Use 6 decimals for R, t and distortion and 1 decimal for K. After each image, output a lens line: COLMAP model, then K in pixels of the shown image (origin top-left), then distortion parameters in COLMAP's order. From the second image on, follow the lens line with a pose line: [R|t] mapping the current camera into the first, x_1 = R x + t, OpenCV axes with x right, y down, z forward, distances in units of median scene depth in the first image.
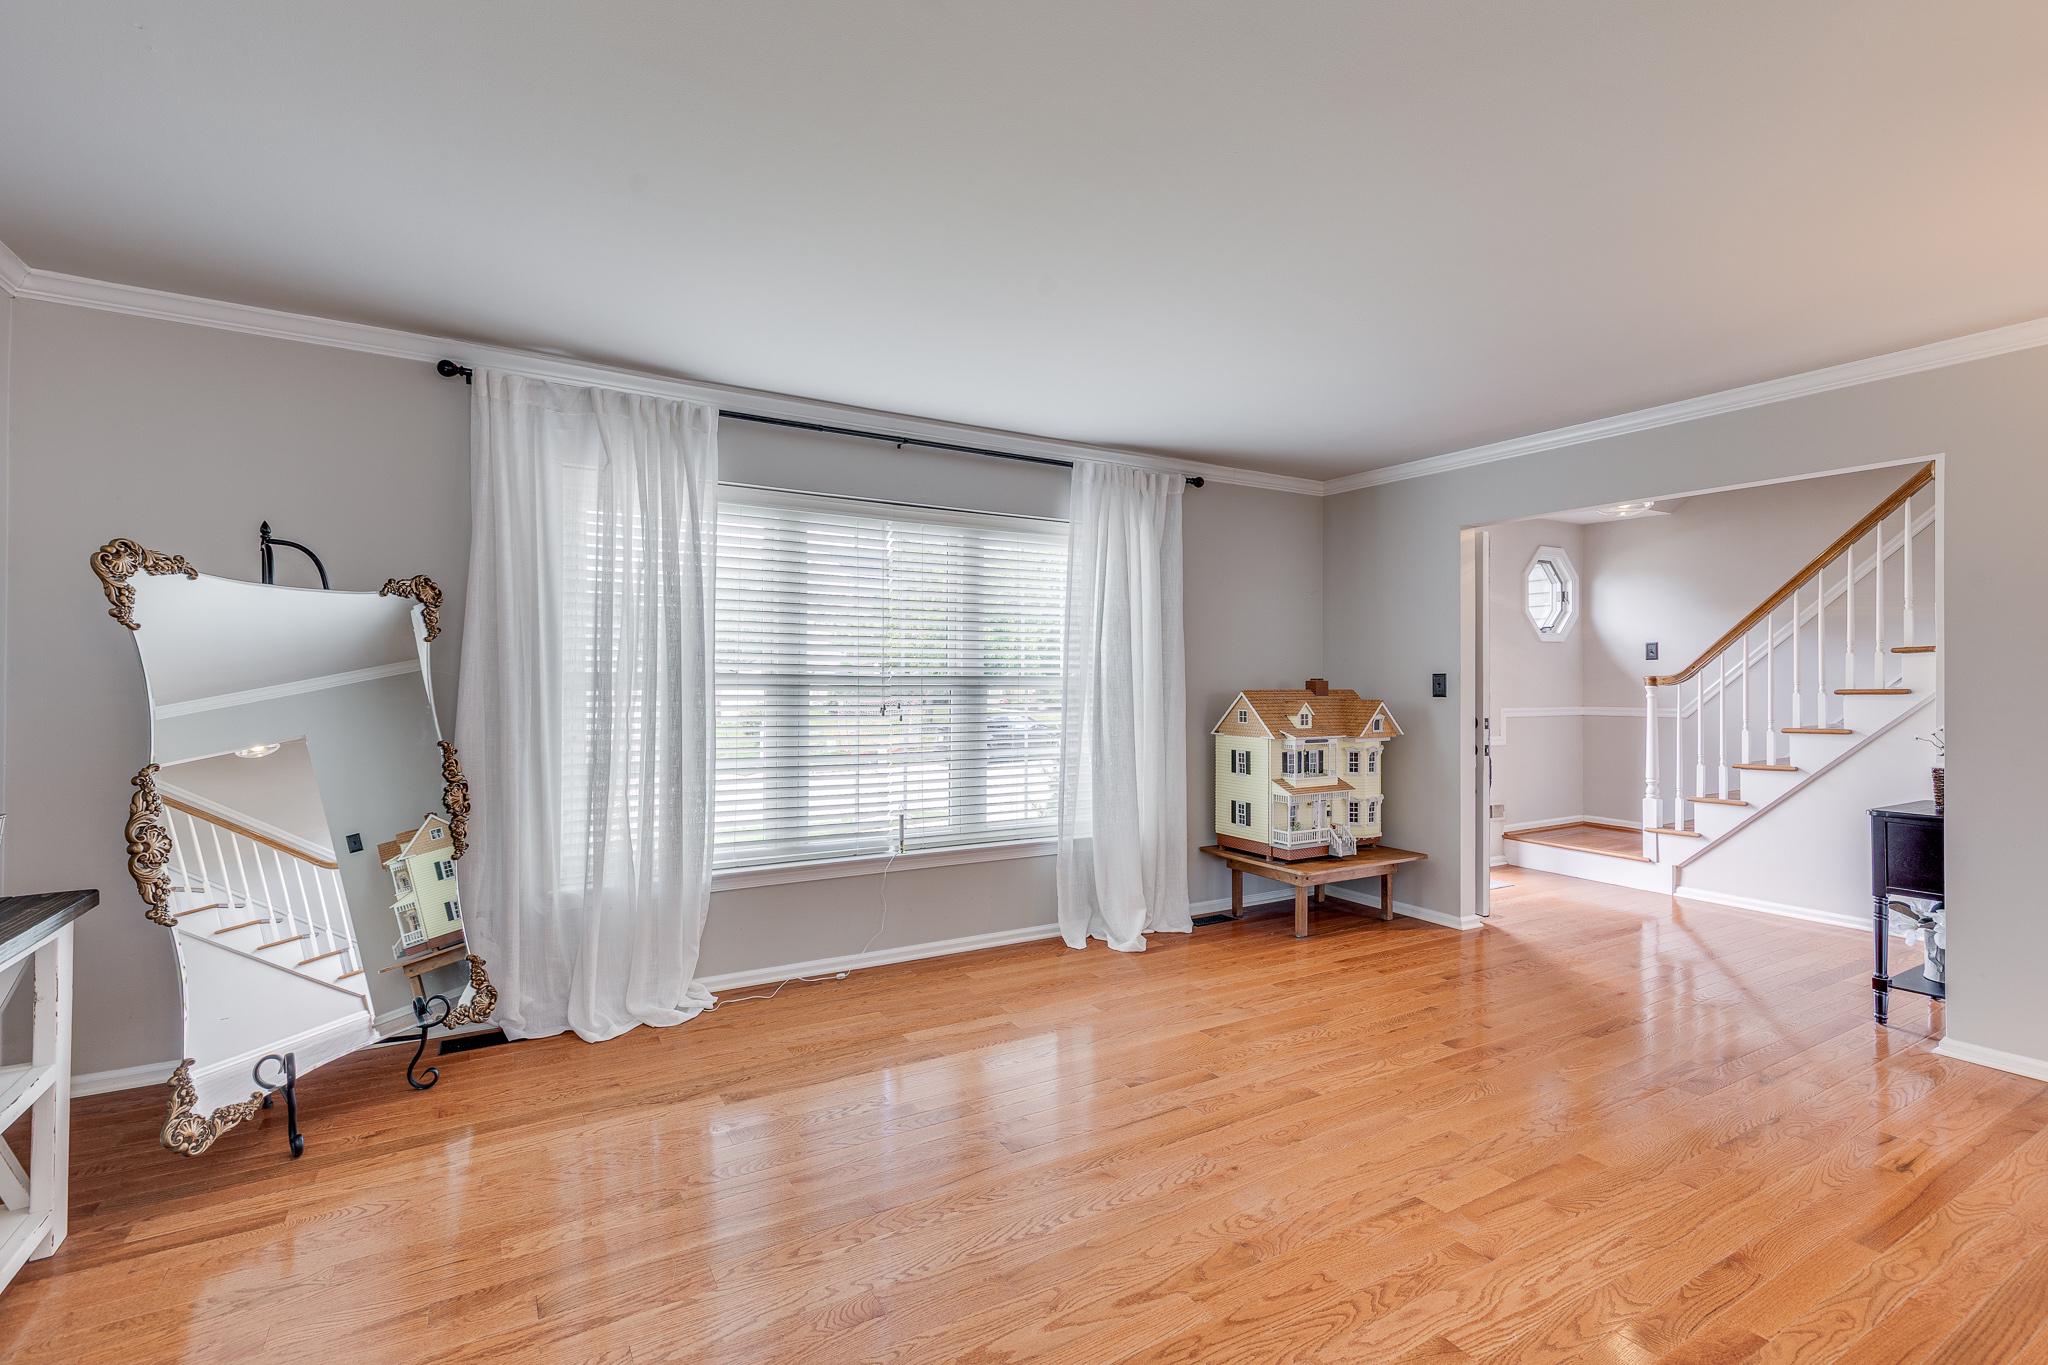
lens RADIAL K [[917.2, 0, 1024.0], [0, 917.2, 682.5], [0, 0, 1]] dist [0.000699, 0.000170]
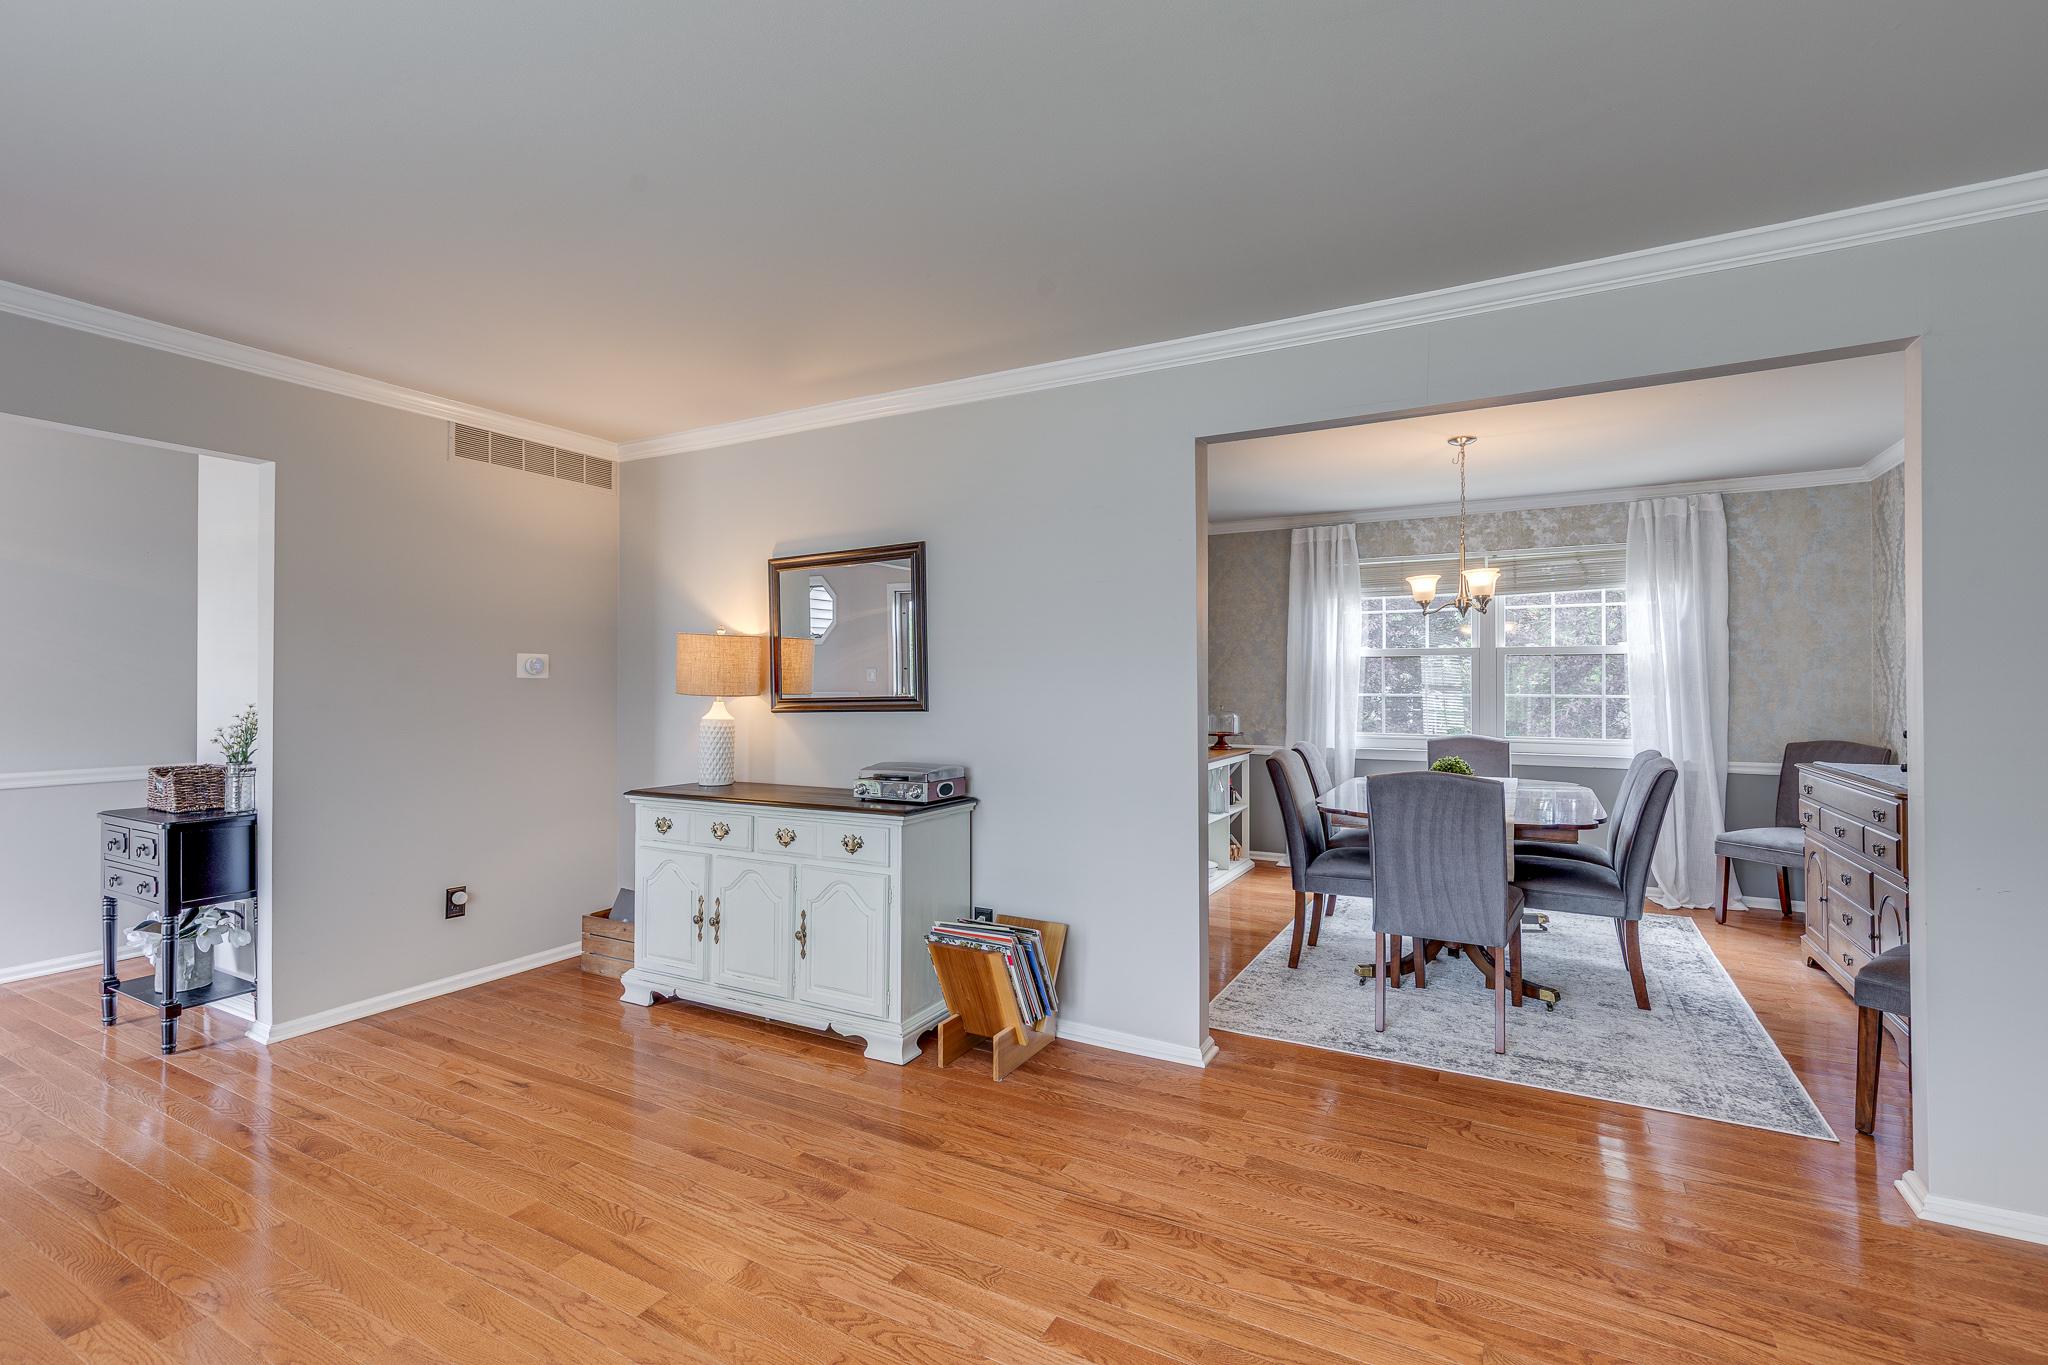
lens RADIAL K [[917.2, 0, 1024.0], [0, 917.2, 682.5], [0, 0, 1]] dist [0.000699, 0.000170]
pose [[-0.506740, -0.000662, 0.862099, -0.455480], [-0.001505, 0.999999, -0.000117, -0.003007], [-0.862098, -0.001357, -0.506740, 1.131695]]
